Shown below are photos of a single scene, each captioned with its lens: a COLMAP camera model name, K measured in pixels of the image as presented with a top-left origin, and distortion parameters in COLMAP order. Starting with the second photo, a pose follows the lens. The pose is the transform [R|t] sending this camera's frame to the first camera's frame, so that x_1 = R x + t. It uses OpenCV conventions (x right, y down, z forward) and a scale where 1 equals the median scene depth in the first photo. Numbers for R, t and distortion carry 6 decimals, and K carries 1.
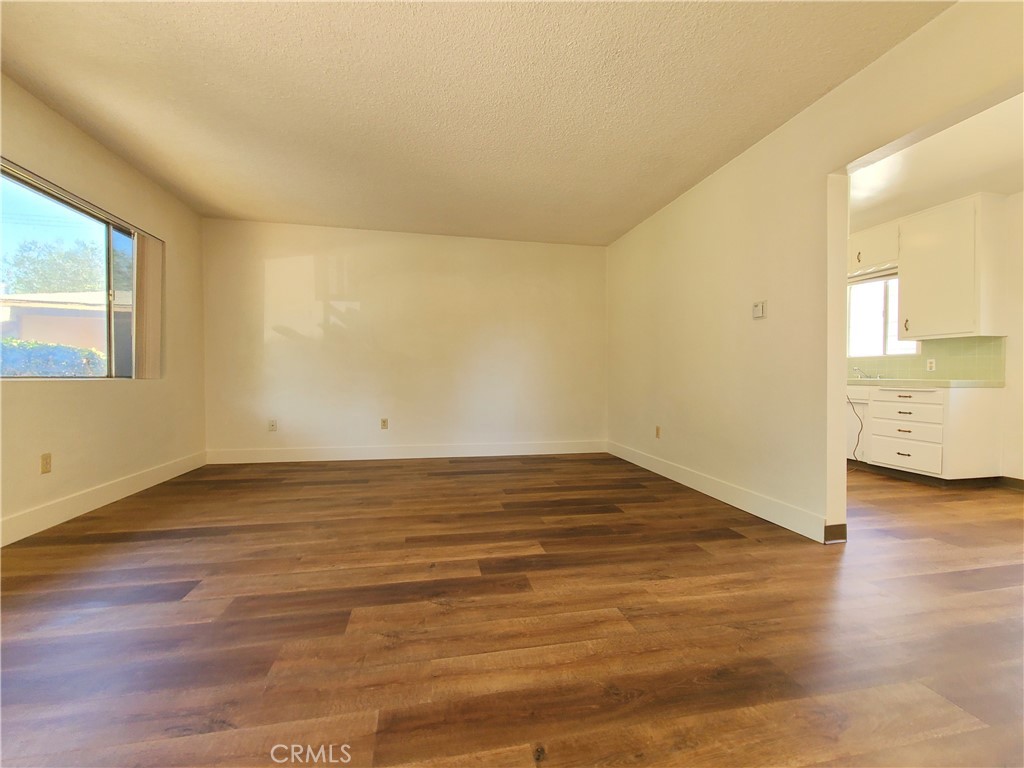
lens RADIAL K [[419.9, 0, 509.8], [0, 419.9, 385.4], [0, 0, 1]] dist [-0.000378, -0.002186]
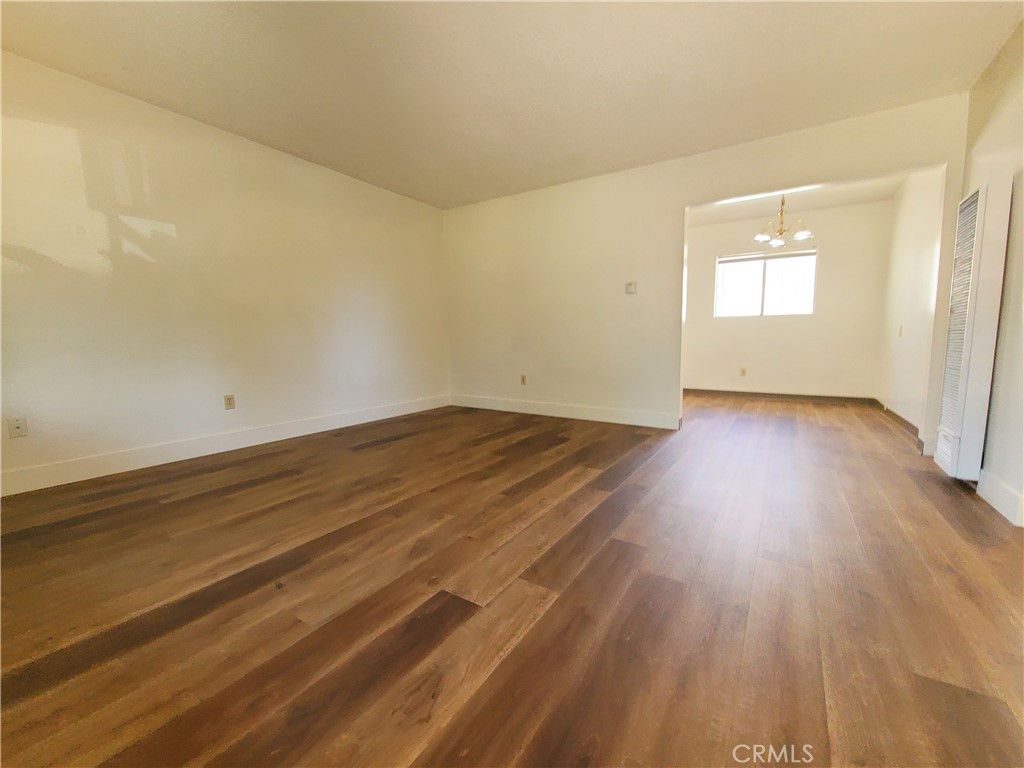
lens RADIAL K [[419.9, 0, 505.2], [0, 419.9, 379.8], [0, 0, 1]] dist [-0.000378, -0.002186]
pose [[0.707880, -0.081739, 0.701587, -0.937759], [0.026056, 0.995627, 0.089707, 0.000313], [-0.705852, -0.045221, 0.706915, 0.295605]]
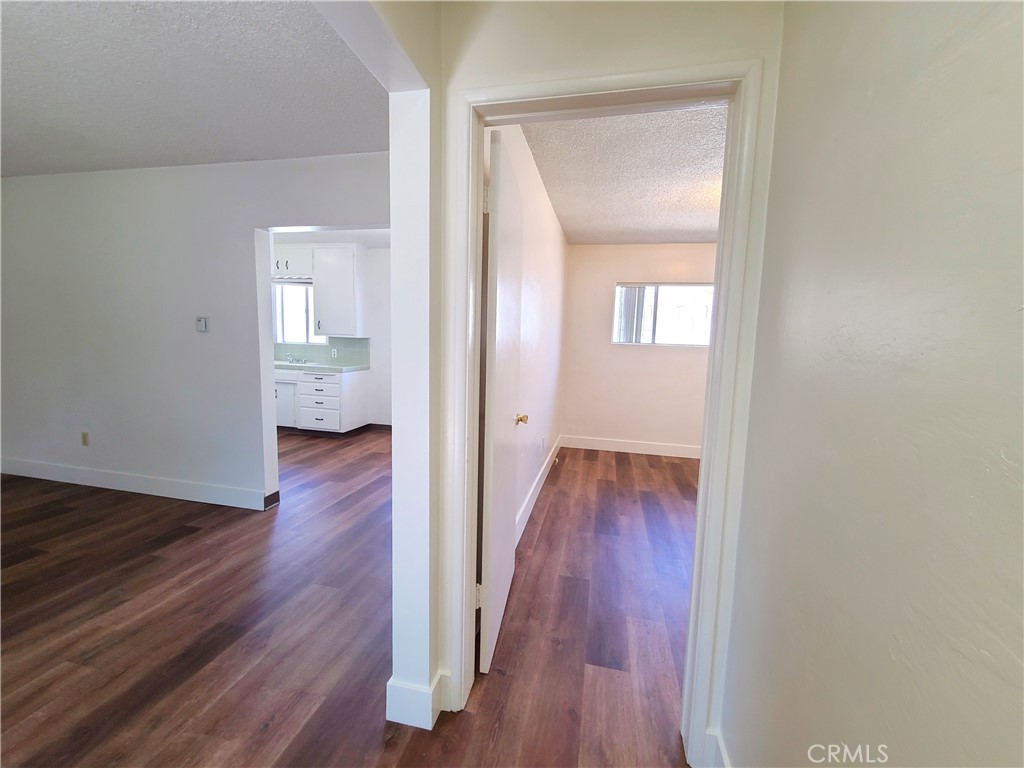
lens RADIAL K [[419.9, 0, 509.1], [0, 419.9, 384.3], [0, 0, 1]] dist [-0.000378, -0.002186]
pose [[0.405753, -0.085178, 0.910005, -0.114257], [-0.012840, 0.995018, 0.098860, -0.164076], [-0.913893, -0.051797, 0.402638, -0.226373]]
